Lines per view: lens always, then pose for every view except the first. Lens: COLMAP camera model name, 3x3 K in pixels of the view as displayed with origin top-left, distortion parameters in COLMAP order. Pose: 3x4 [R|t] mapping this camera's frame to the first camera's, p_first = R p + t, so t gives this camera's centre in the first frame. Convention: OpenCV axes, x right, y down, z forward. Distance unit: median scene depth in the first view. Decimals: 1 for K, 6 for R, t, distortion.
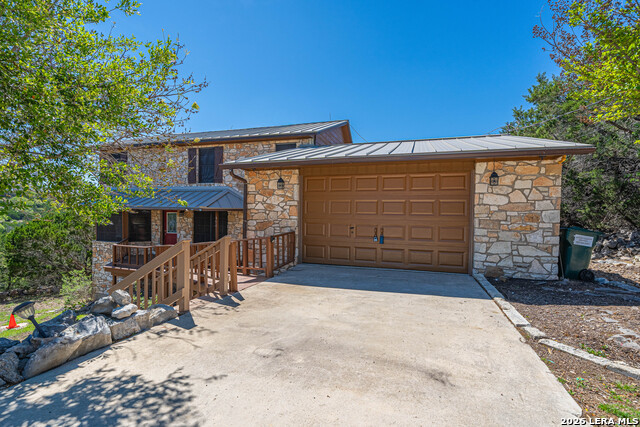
lens RADIAL K [[307.7, 0, 319.5], [0, 307.7, 213.5], [0, 0, 1]] dist [0.000620, 0.000008]
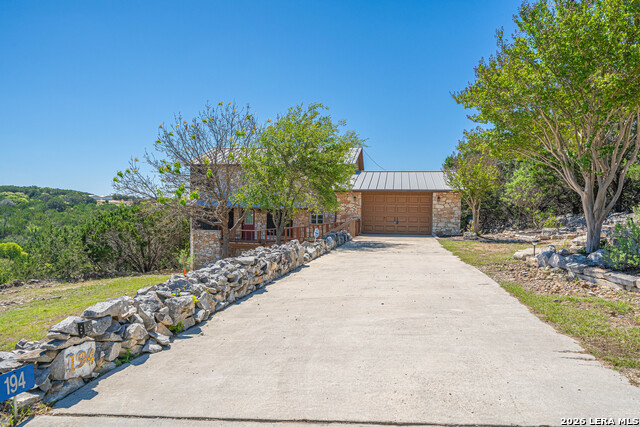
lens RADIAL K [[440.1, 0, 320.3], [0, 440.1, 211.6], [0, 0, 1]] dist [-0.001507, -0.000172]
pose [[0.990912, 0.001488, 0.134501, -0.858752], [-0.001894, 0.999994, 0.002892, -0.008287], [-0.134496, -0.003120, 0.990909, -2.336429]]
